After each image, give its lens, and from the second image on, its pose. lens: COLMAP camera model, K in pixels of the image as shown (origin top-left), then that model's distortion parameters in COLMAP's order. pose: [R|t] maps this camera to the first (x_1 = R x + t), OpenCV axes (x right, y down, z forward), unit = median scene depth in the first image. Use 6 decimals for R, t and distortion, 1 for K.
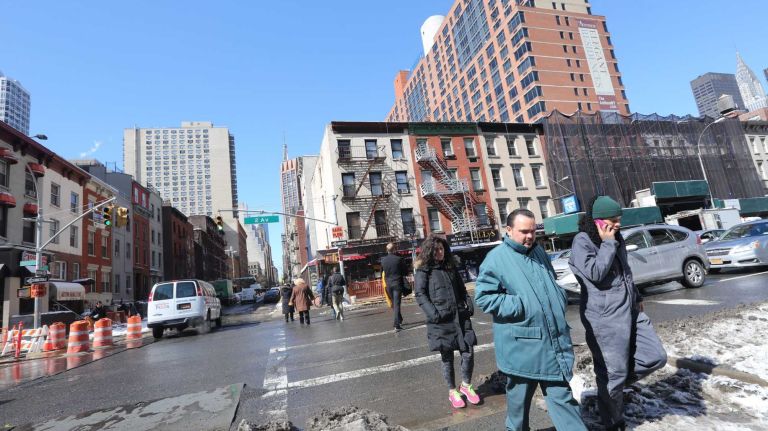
lens RADIAL K [[403.3, 0, 384.0], [0, 403.3, 215.5], [0, 0, 1]] dist [-0.043177, 0.031673]
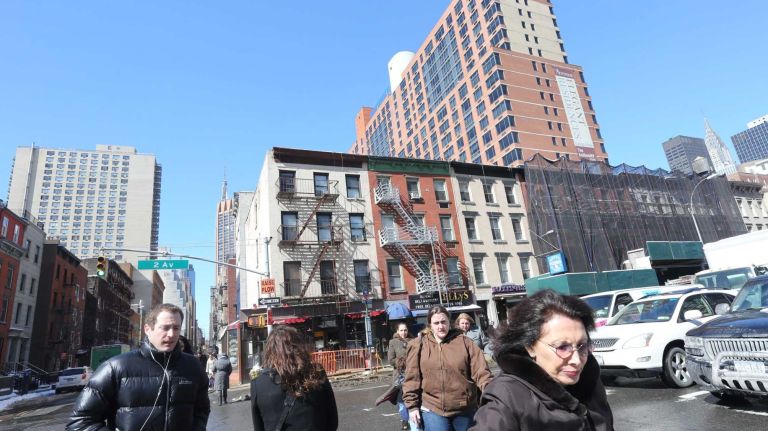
lens RADIAL K [[402.4, 0, 390.6], [0, 402.4, 218.6], [0, 0, 1]] dist [-0.048452, 0.035958]
pose [[0.992241, 0.056533, 0.110738, 0.018270], [-0.040628, 0.989182, -0.140953, 0.009948], [-0.117508, 0.135360, 0.983804, 0.168803]]
